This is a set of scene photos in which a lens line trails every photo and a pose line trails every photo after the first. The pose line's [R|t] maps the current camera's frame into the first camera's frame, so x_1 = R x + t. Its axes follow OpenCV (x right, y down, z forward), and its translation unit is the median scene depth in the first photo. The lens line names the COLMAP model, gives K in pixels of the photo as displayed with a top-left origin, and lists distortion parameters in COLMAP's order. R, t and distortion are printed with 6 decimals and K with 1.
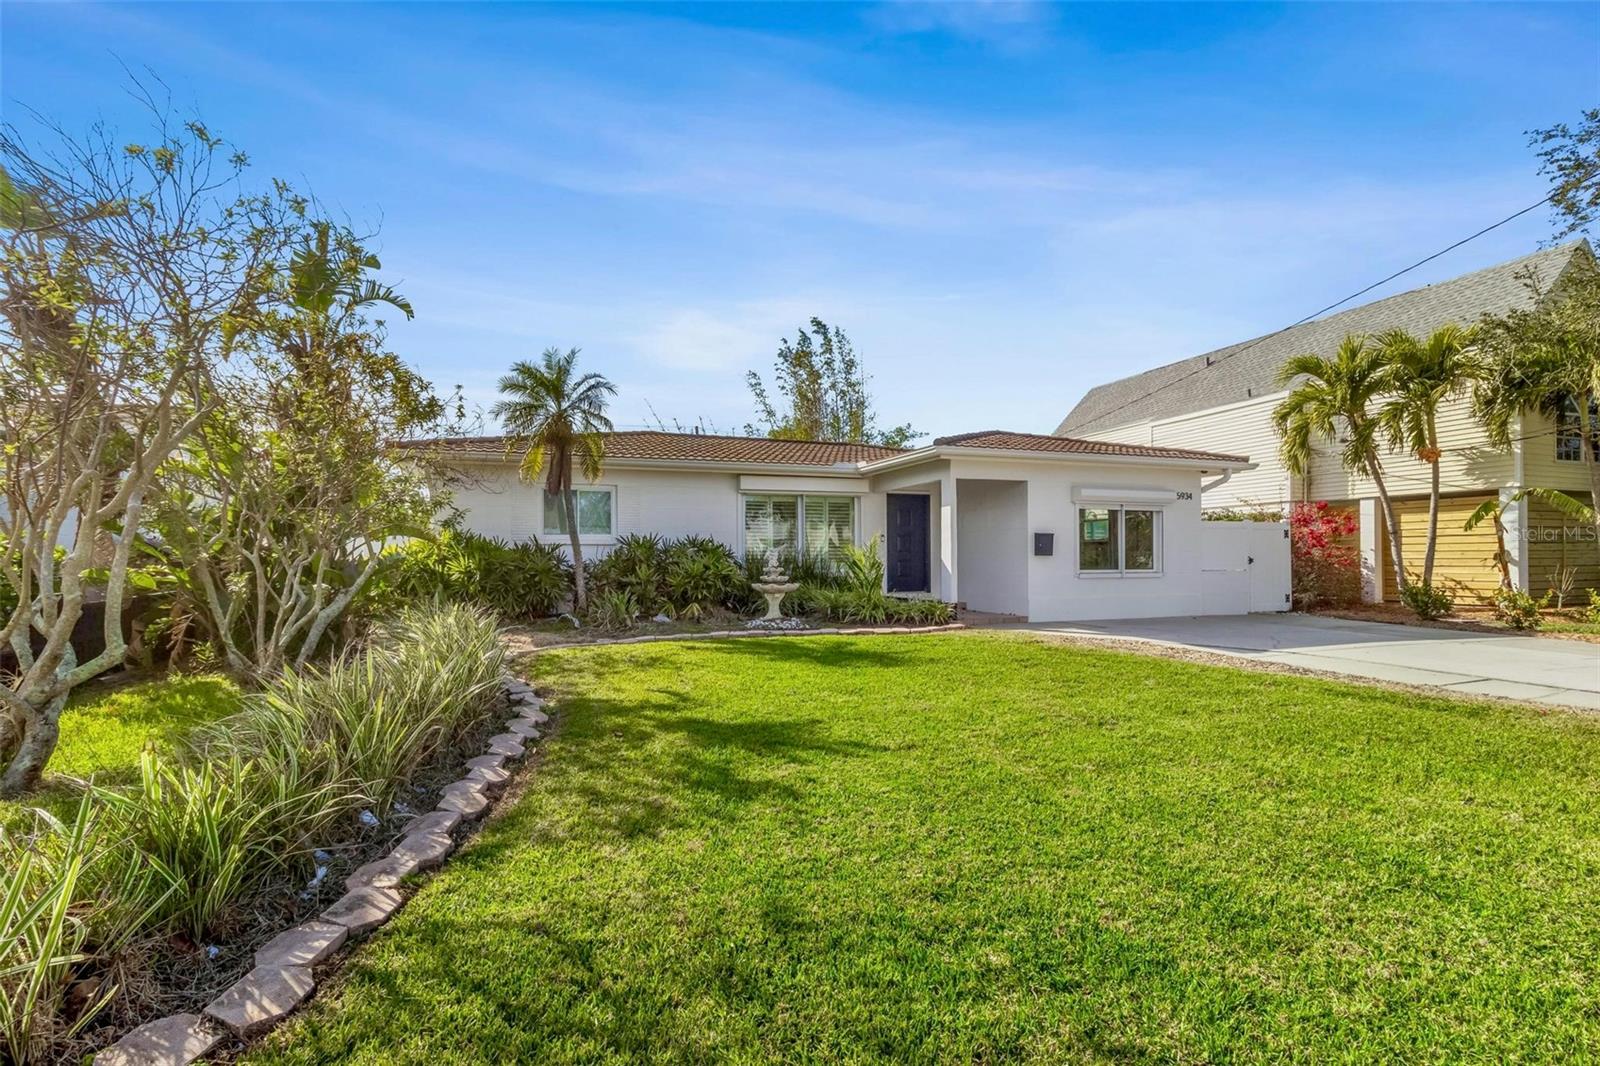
lens RADIAL K [[746.4, 0, 823.6], [0, 746.4, 556.7], [0, 0, 1]] dist [-0.001652, -0.000450]
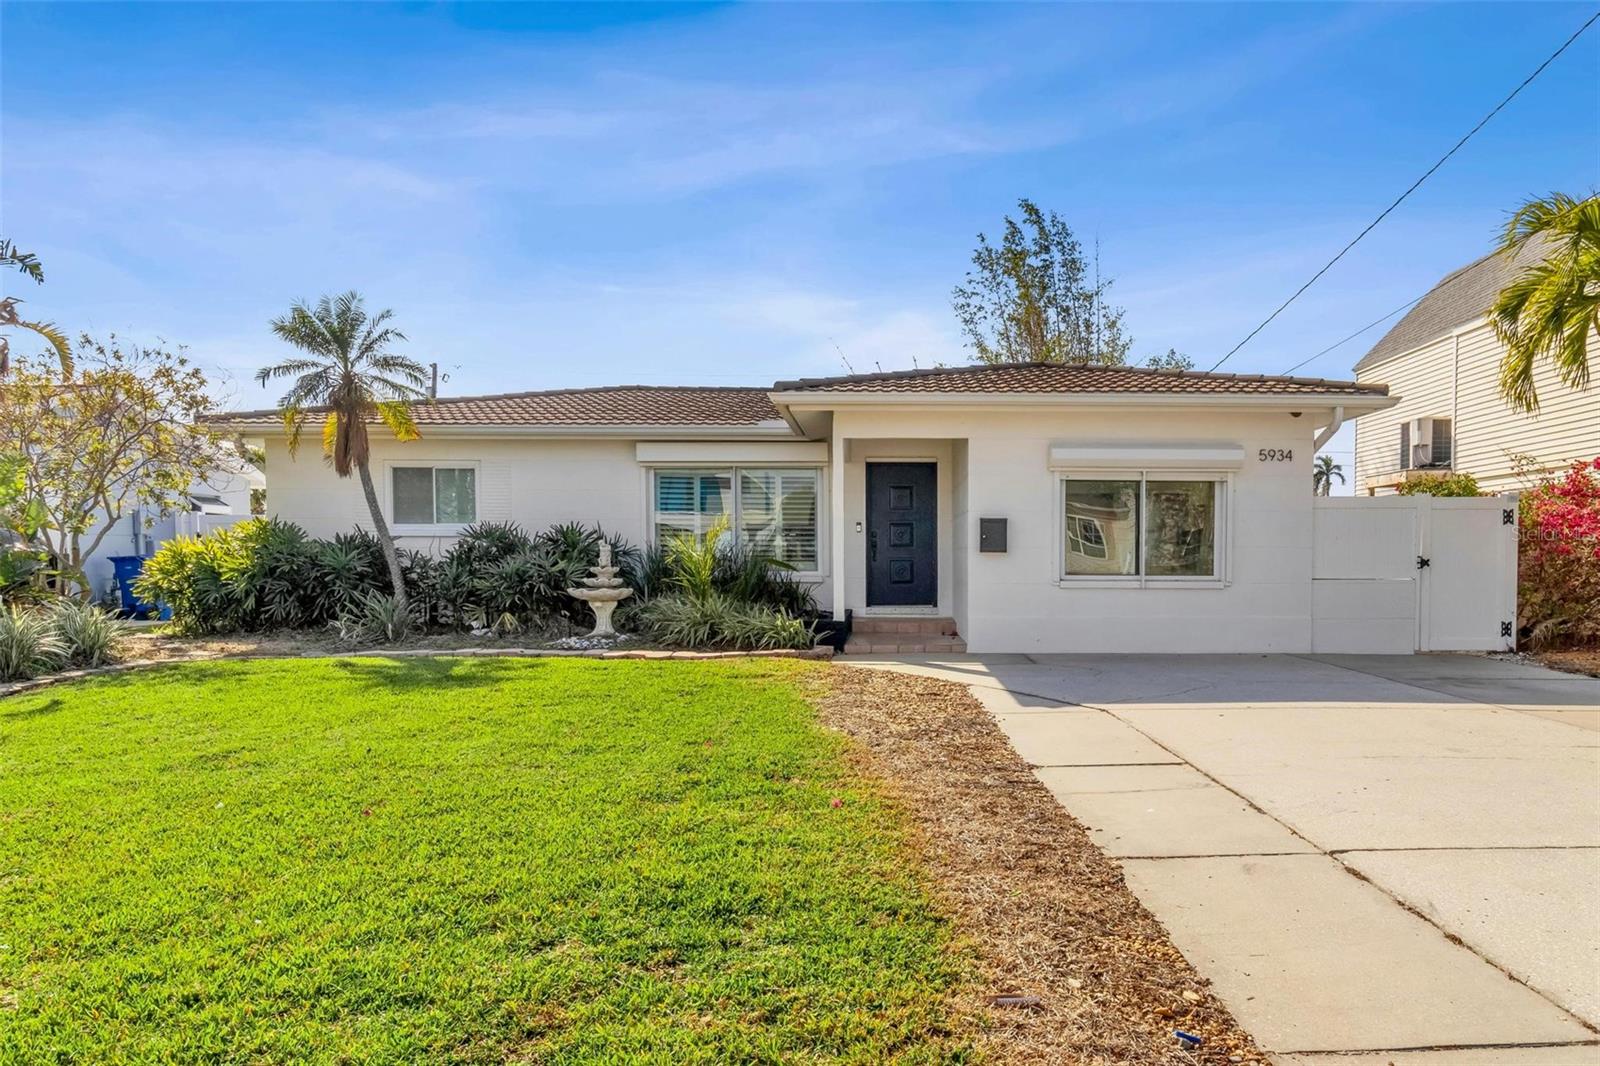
lens RADIAL K [[1089.7, 0, 932.0], [0, 1089.7, 610.3], [0, 0, 1]] dist [0.001178, 0.000048]
pose [[0.946816, 0.020830, -0.321100, 0.508256], [-0.005497, 0.998804, 0.048585, 0.003106], [0.321728, -0.044236, 0.945798, 0.065560]]
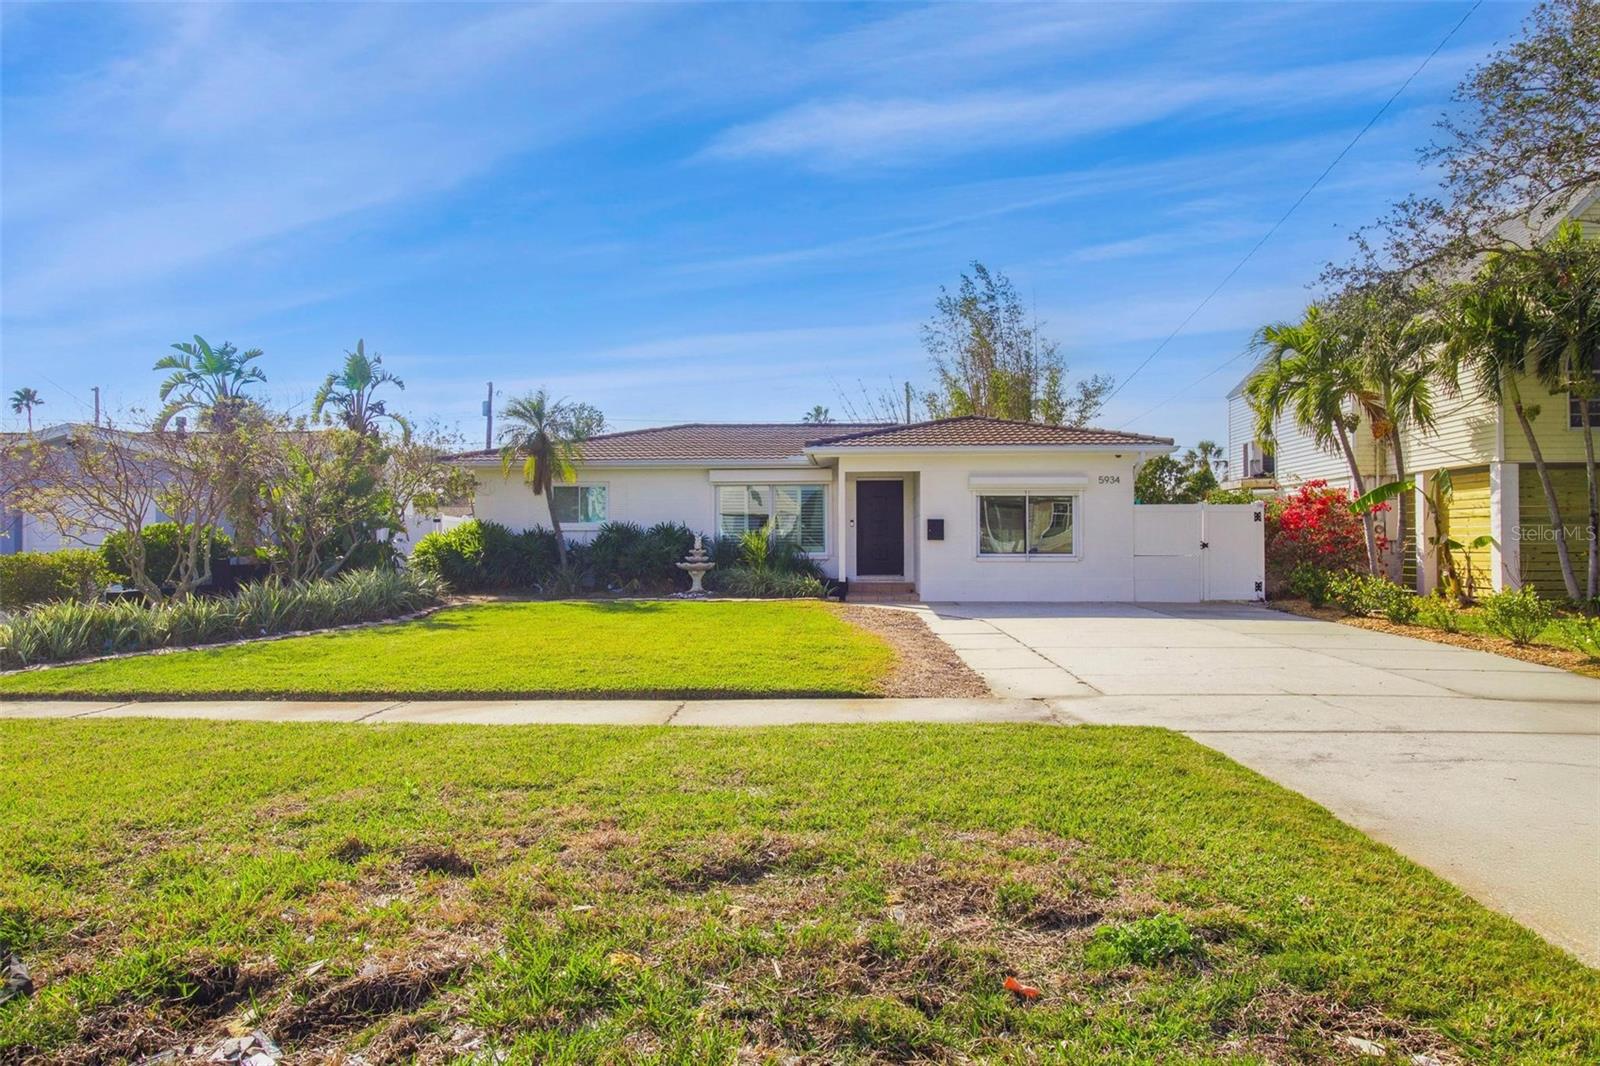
lens RADIAL K [[1097.9, 0, 844.6], [0, 1097.9, 536.6], [0, 0, 1]] dist [0.001732, 0.000773]
pose [[0.926278, 0.000173, -0.376841, 0.710617], [-0.001702, 0.999992, -0.003726, -0.000176], [0.376837, 0.004093, 0.926270, -0.484495]]
